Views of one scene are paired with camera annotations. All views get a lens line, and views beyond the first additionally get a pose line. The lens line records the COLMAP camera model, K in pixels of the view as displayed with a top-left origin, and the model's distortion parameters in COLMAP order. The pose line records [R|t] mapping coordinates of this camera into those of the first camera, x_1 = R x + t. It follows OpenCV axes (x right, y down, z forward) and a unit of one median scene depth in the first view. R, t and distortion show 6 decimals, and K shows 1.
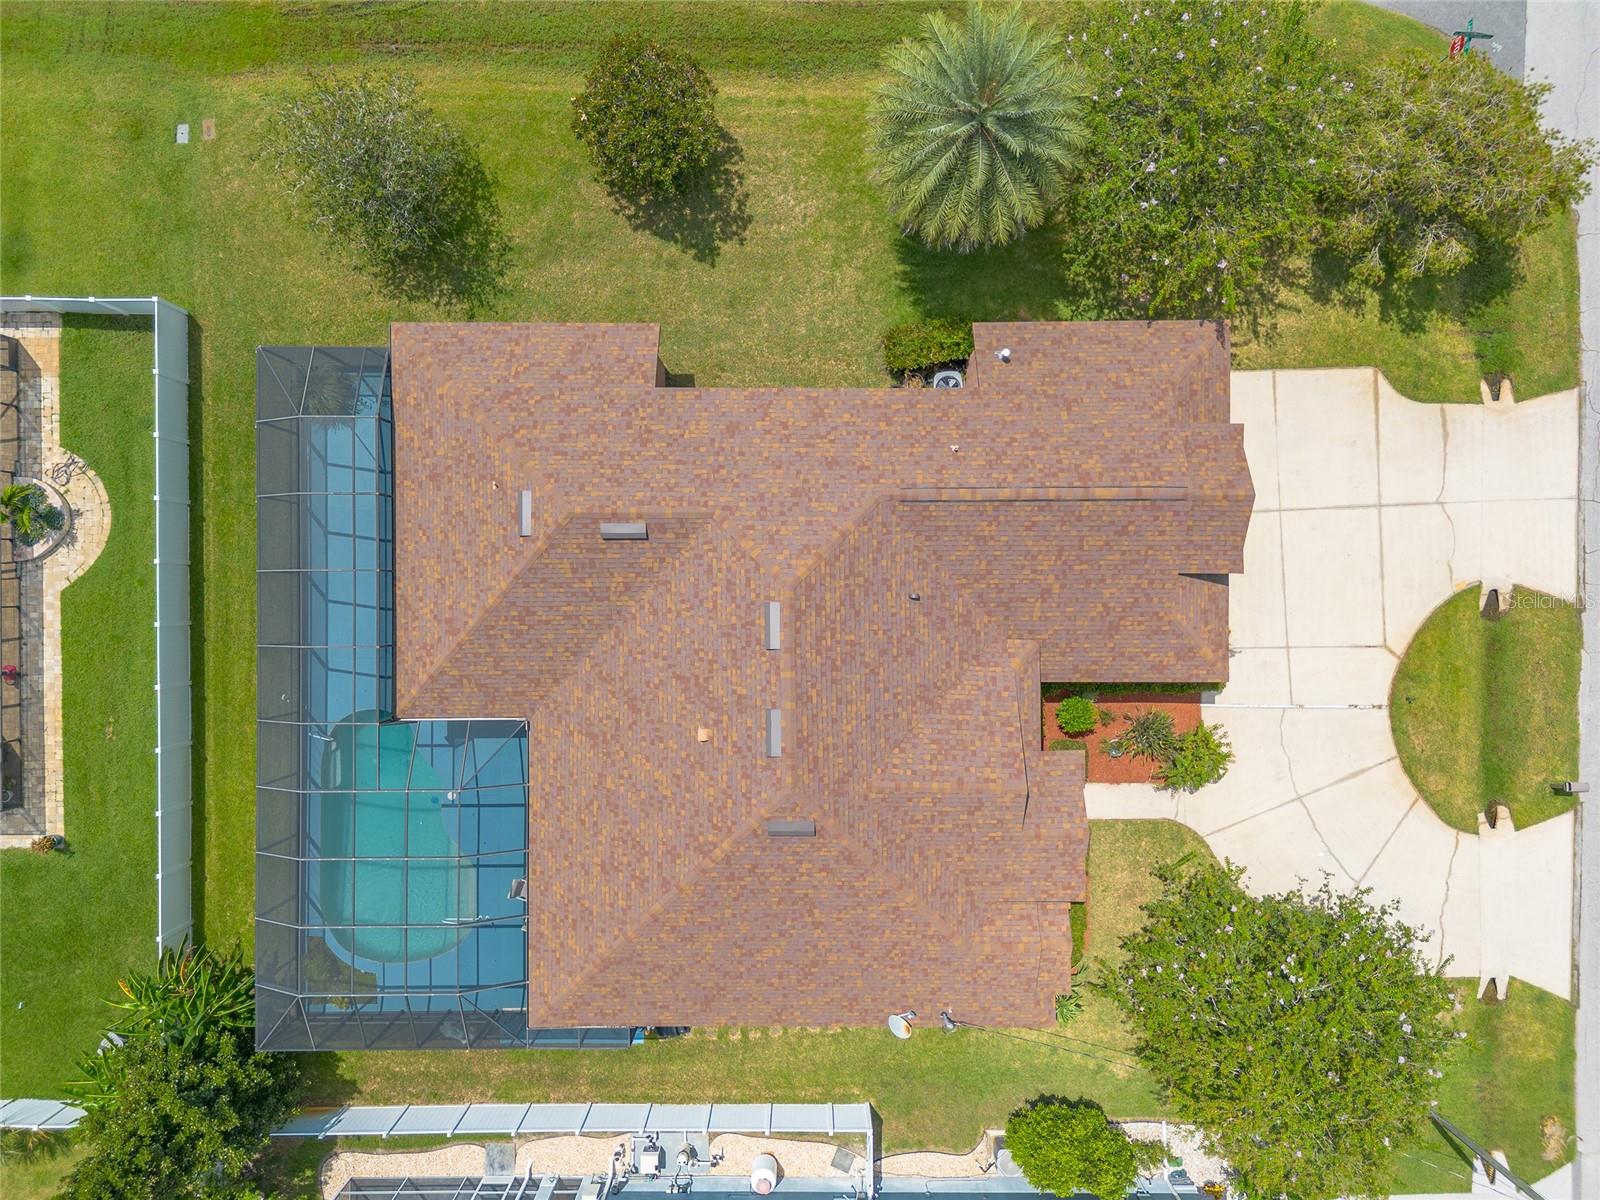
lens RADIAL K [[1117.7, 0, 798.5], [0, 1117.7, 636.7], [0, 0, 1]] dist [0.078627, -0.074988]
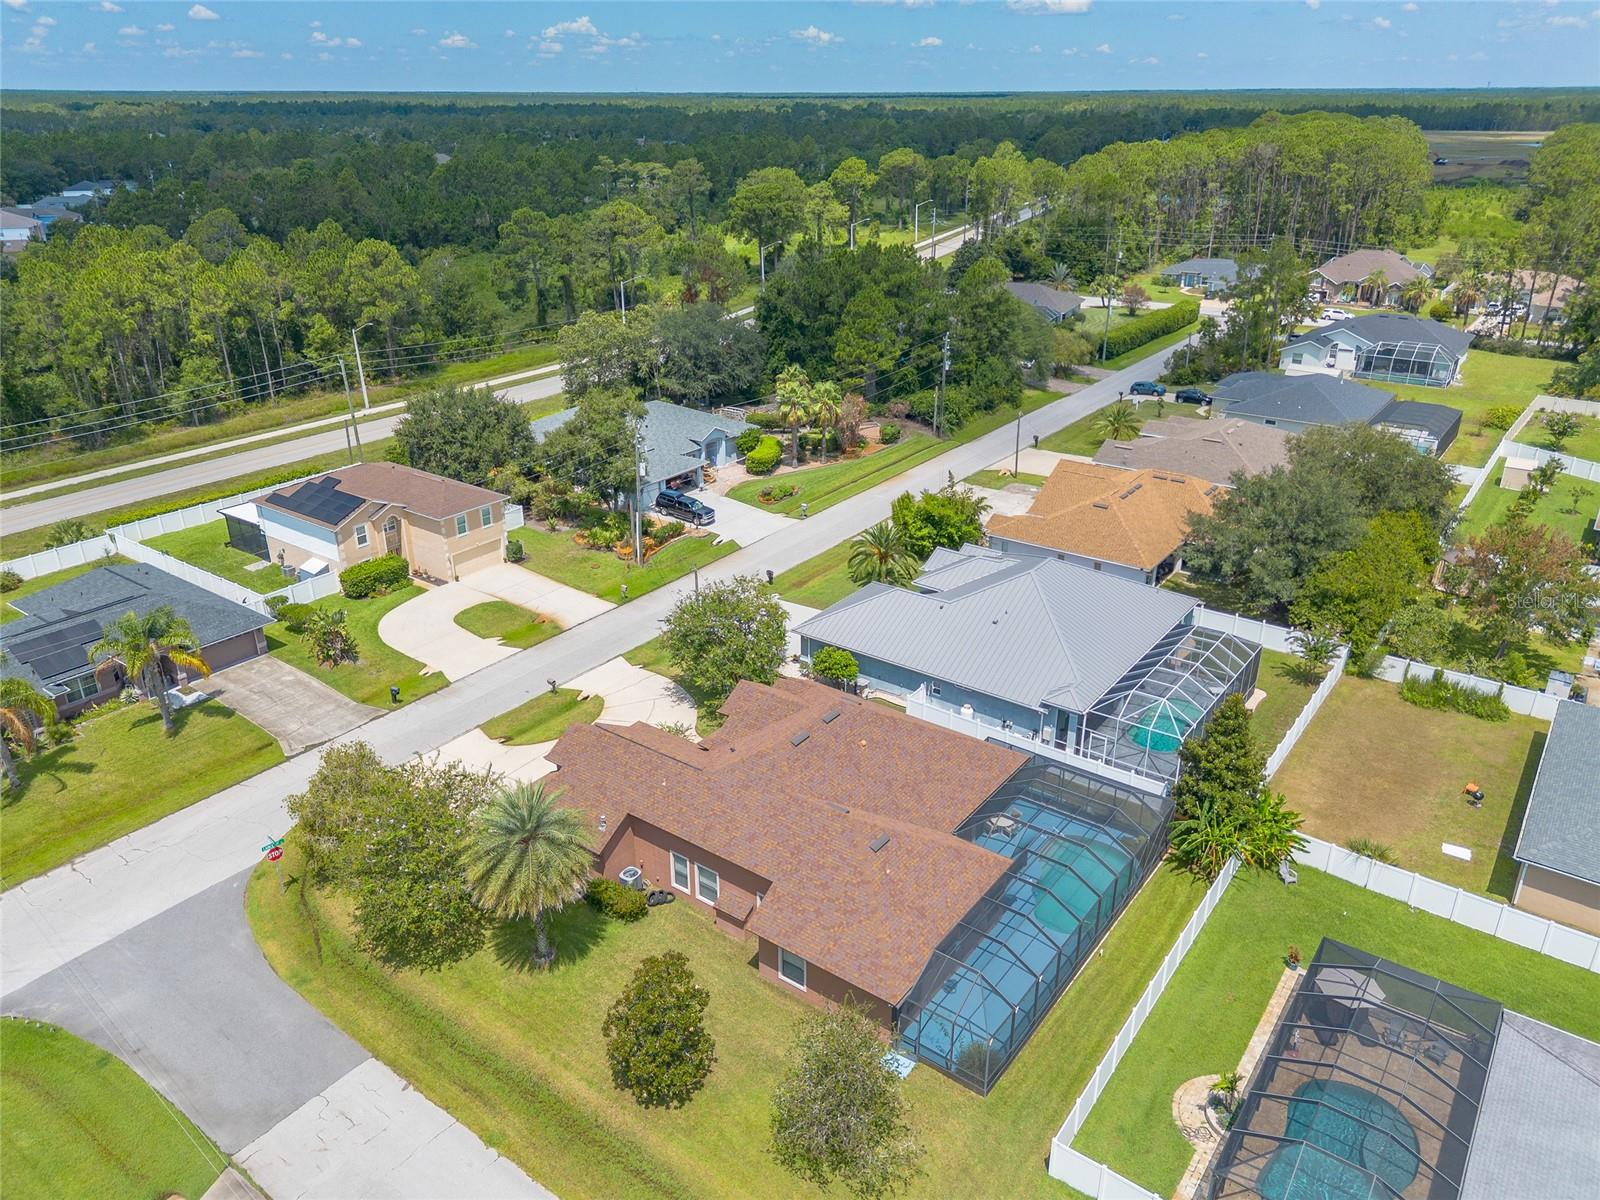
lens RADIAL K [[1117.7, 0, 798.5], [0, 1117.7, 636.7], [0, 0, 1]] dist [0.078627, -0.074988]
pose [[-0.803901, -0.254141, 0.537732, -0.815355], [0.594697, -0.356978, 0.720349, -1.083205], [0.008888, 0.898877, 0.438112, -0.015498]]
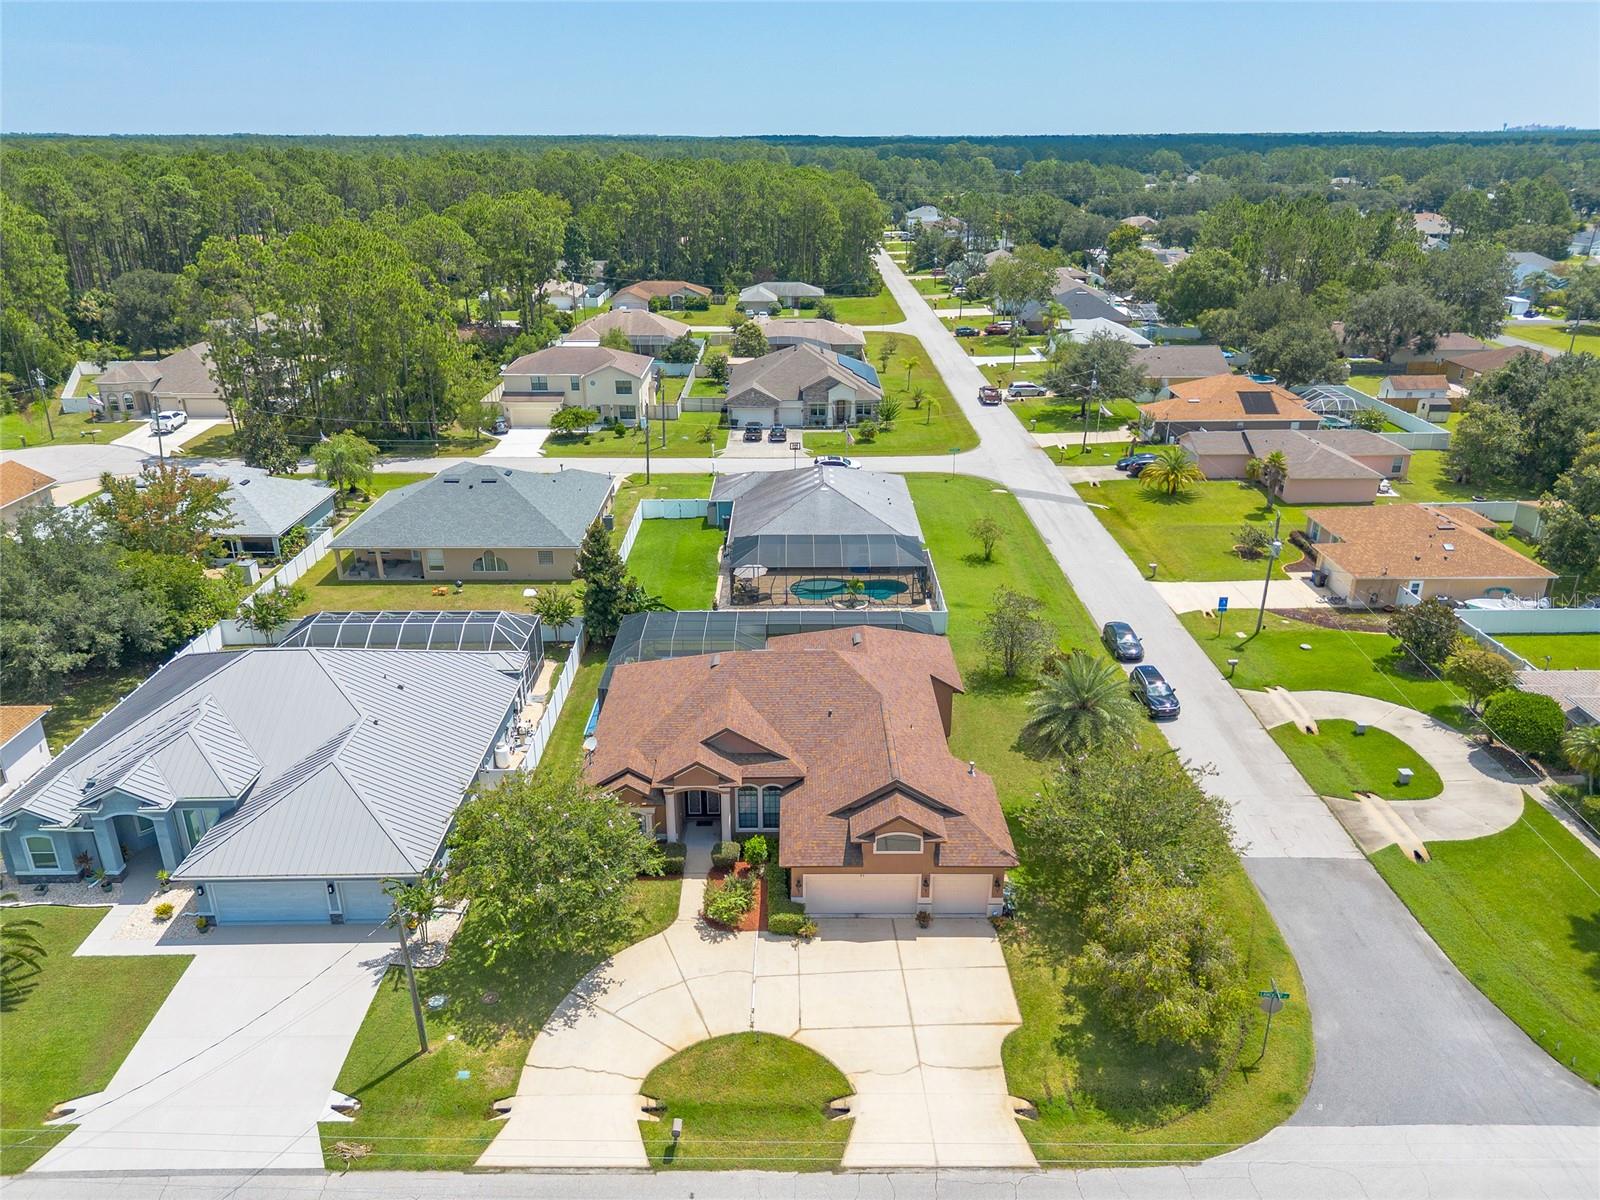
lens RADIAL K [[1117.7, 0, 798.5], [0, 1117.7, 636.7], [0, 0, 1]] dist [0.078627, -0.074988]
pose [[0.003111, 0.412437, -0.910981, 1.468696], [-0.999986, -0.002667, -0.004623, 0.017361], [-0.004336, 0.910982, 0.412423, 0.096990]]
